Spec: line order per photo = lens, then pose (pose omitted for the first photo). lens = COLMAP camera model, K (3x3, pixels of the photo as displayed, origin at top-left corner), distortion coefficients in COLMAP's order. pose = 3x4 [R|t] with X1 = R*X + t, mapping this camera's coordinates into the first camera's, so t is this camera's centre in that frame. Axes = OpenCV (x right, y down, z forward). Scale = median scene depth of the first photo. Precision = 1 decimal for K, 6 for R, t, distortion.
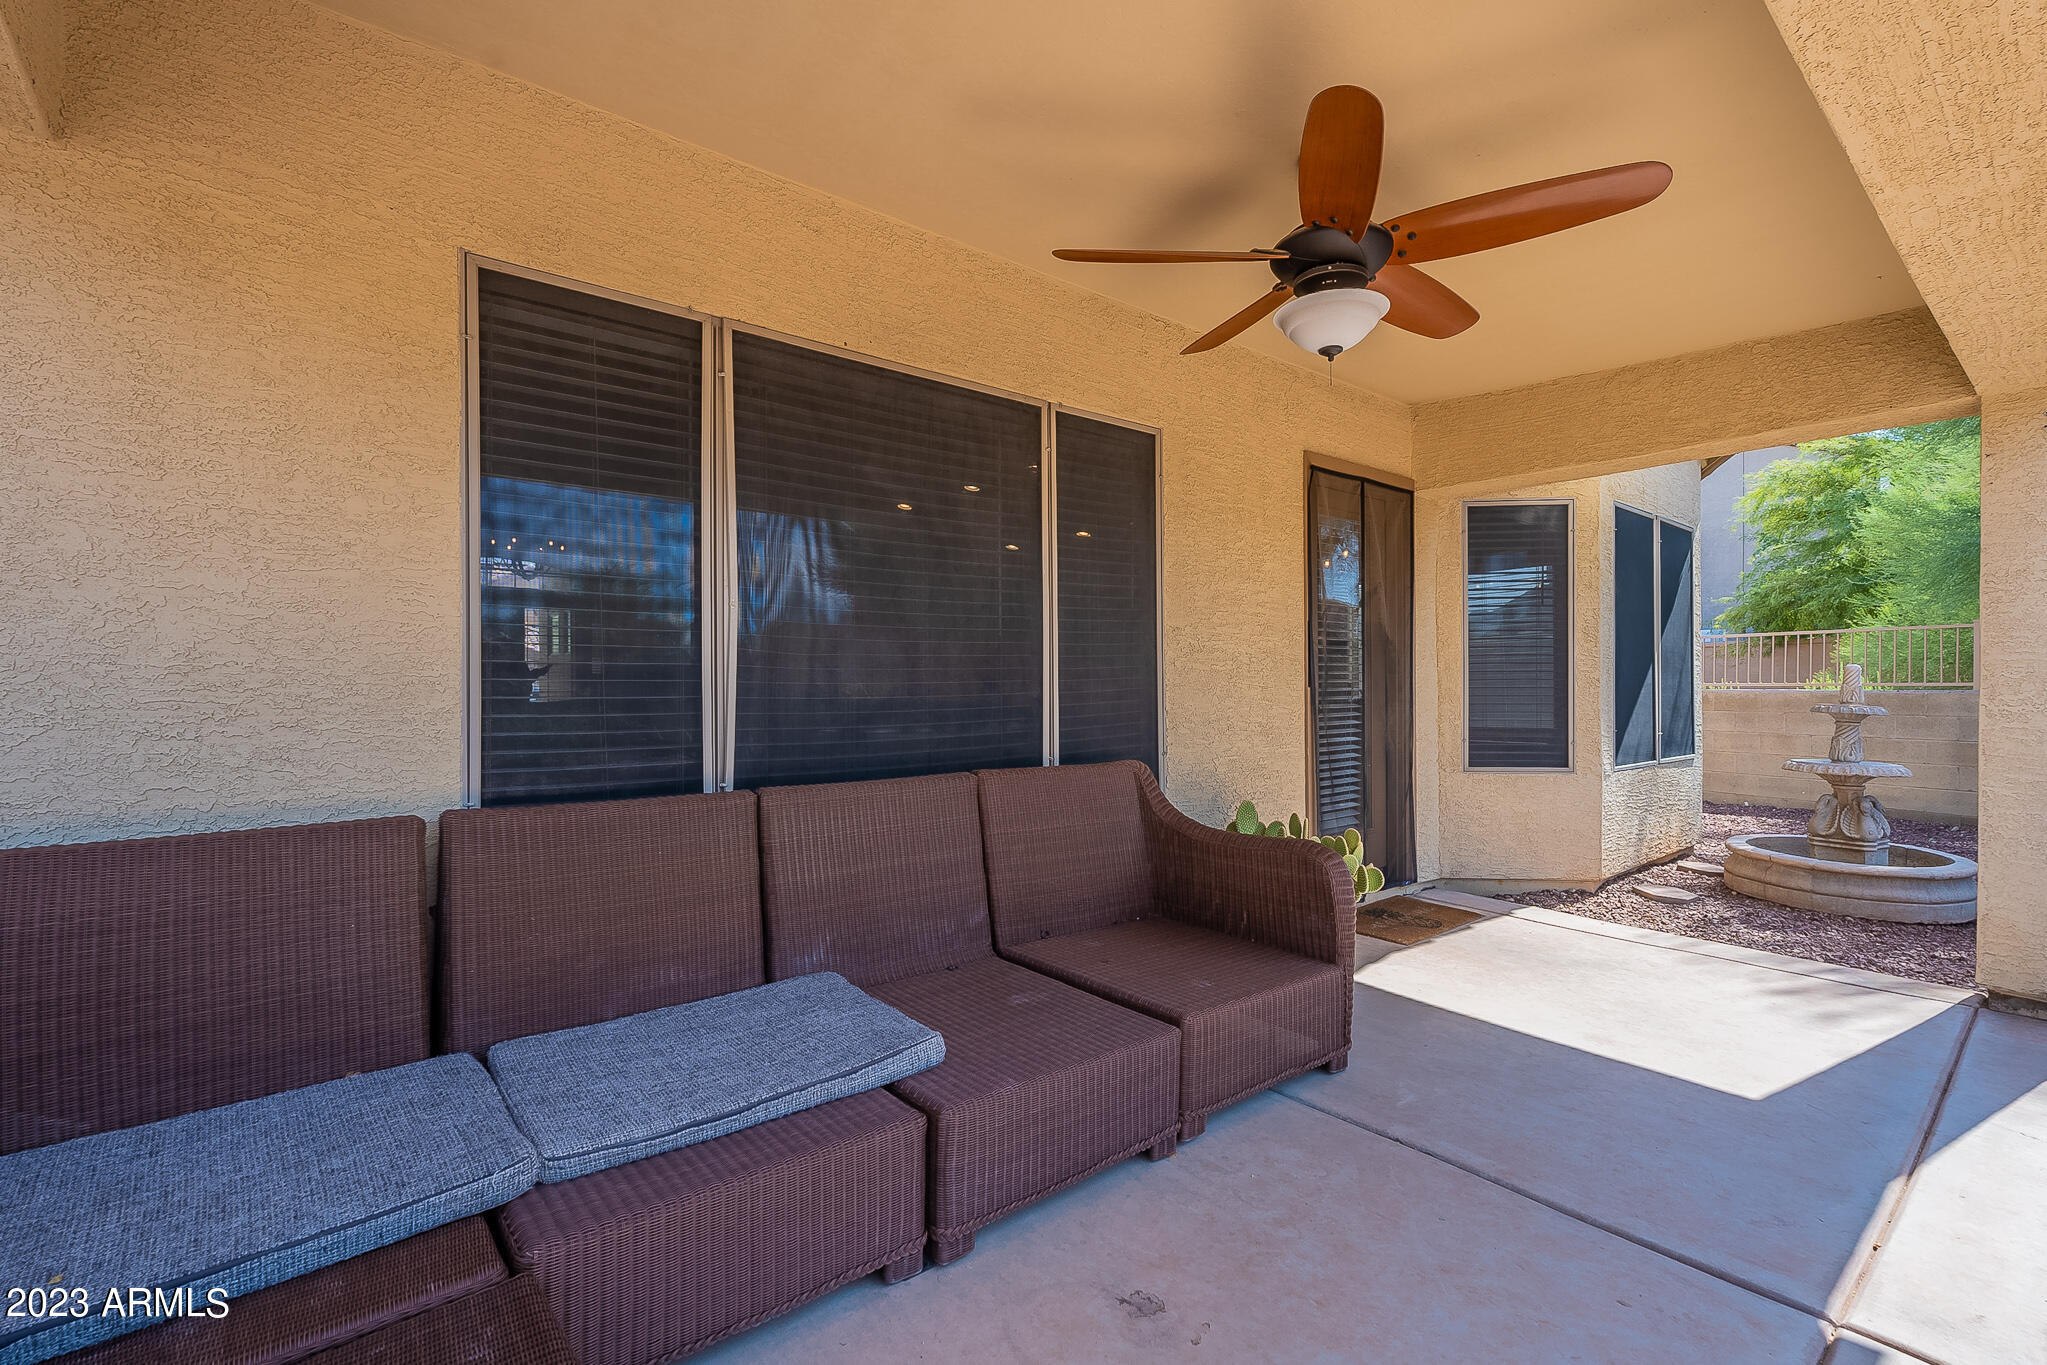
lens RADIAL K [[906.7, 0, 1023.5], [0, 906.7, 682.5], [0, 0, 1]] dist [-0.003803, -0.000366]
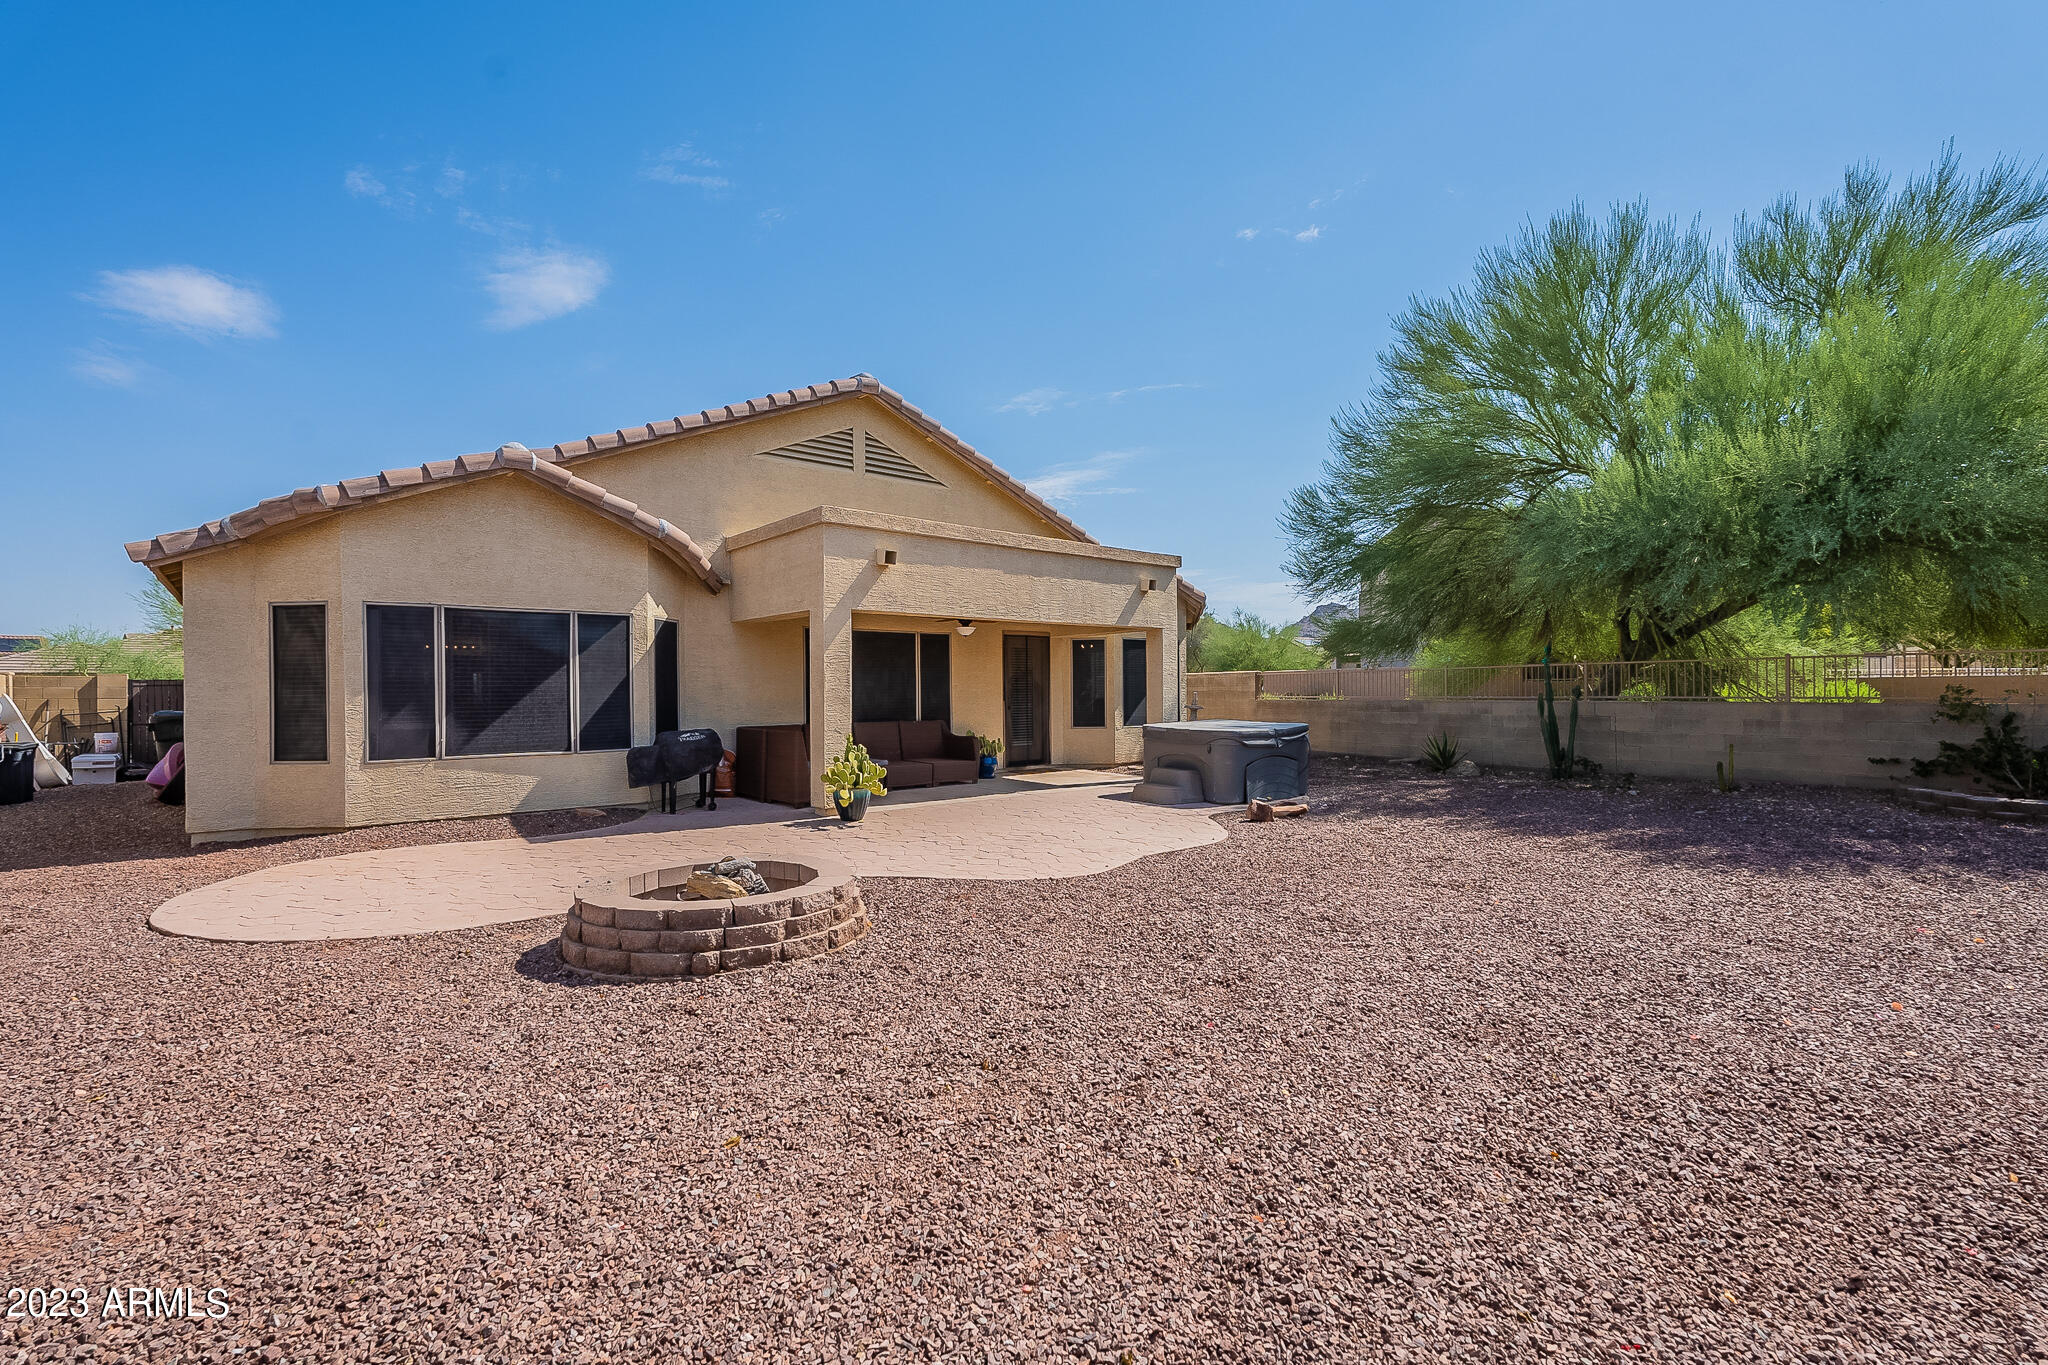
lens RADIAL K [[882.6, 0, 1024.0], [0, 882.6, 682.5], [0, 0, 1]] dist [-0.012848, 0.000202]
pose [[0.999764, 0.000183, 0.021708, 0.407901], [-0.000101, 0.999993, -0.003790, -0.066145], [-0.021709, 0.003787, 0.999757, -2.898231]]
